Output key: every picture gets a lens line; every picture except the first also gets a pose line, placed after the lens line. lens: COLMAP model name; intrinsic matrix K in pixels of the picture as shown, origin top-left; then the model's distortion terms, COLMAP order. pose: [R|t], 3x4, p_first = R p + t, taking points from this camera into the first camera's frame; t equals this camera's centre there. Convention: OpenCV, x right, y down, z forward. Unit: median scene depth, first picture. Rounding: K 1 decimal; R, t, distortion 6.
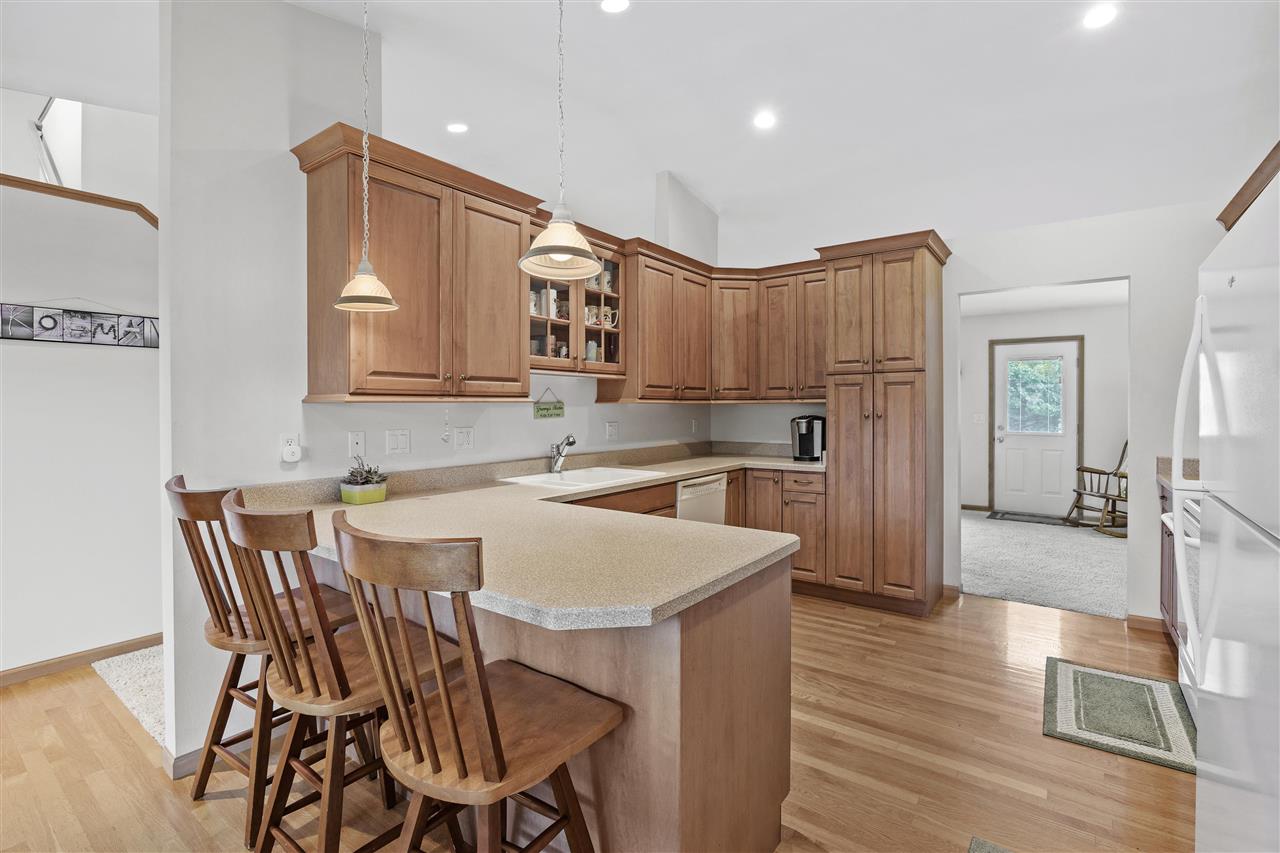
lens RADIAL K [[569.3, 0, 637.3], [0, 569.3, 413.4], [0, 0, 1]] dist [-0.011053, -0.000571]
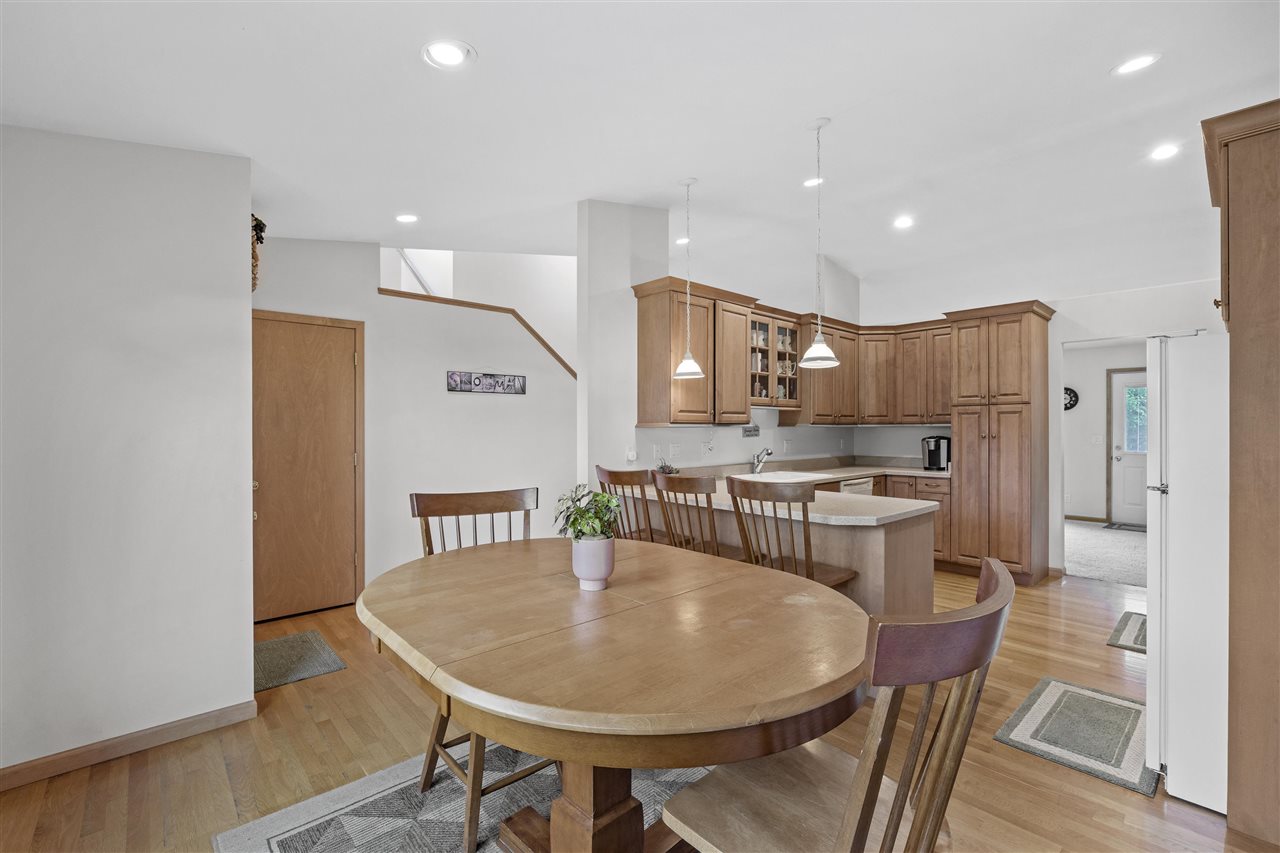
lens RADIAL K [[556.6, 0, 644.1], [0, 556.6, 432.3], [0, 0, 1]] dist [-0.002692, 0.000496]
pose [[0.984880, 0.002442, -0.173219, -0.167985], [-0.002919, 0.999993, -0.002497, 0.000292], [0.173212, 0.002965, 0.984880, -0.457370]]
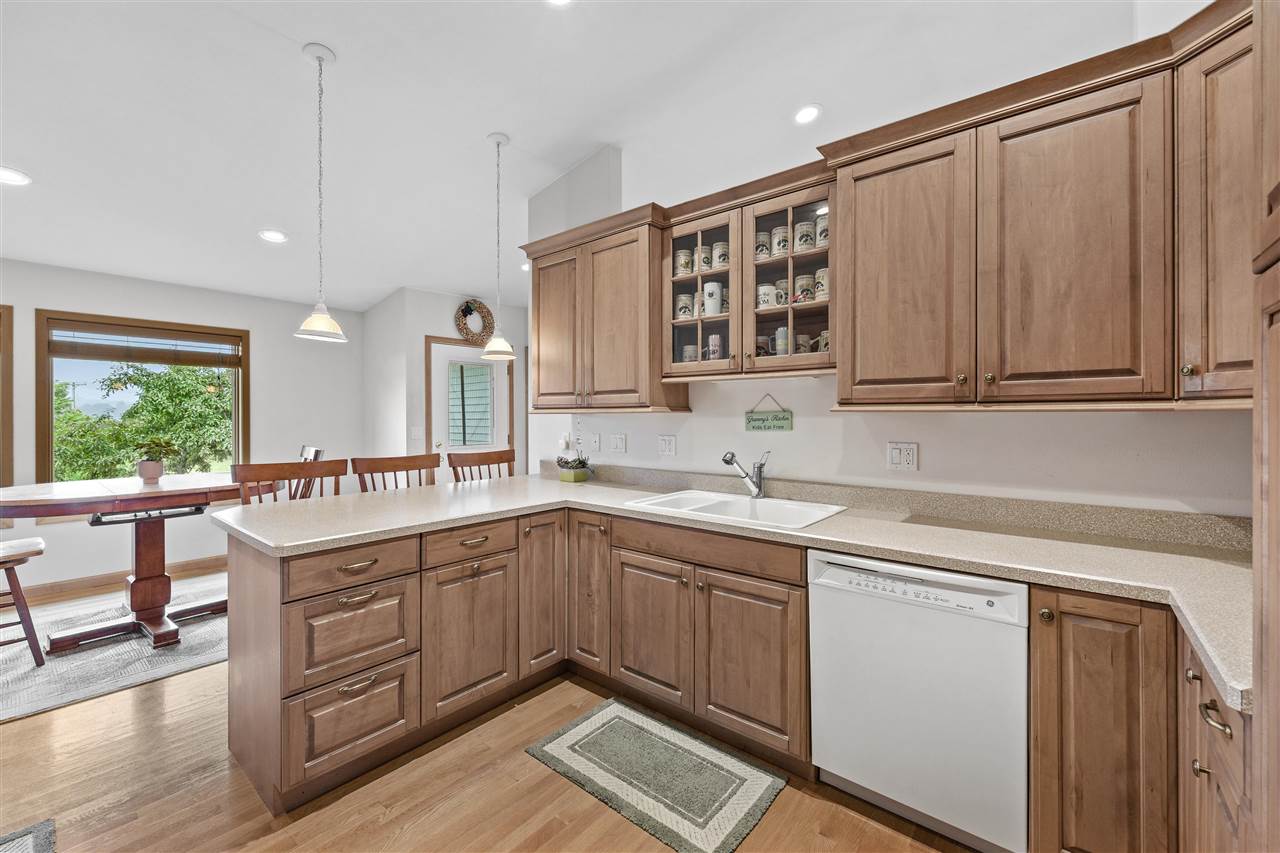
lens RADIAL K [[528.7, 0, 637.0], [0, 528.7, 413.8], [0, 0, 1]] dist [0.000612, -0.000574]
pose [[-0.041933, -0.002840, -0.999116, 0.580448], [-0.011923, 0.999926, -0.002342, -0.011501], [0.999049, 0.011815, -0.041964, 0.802819]]
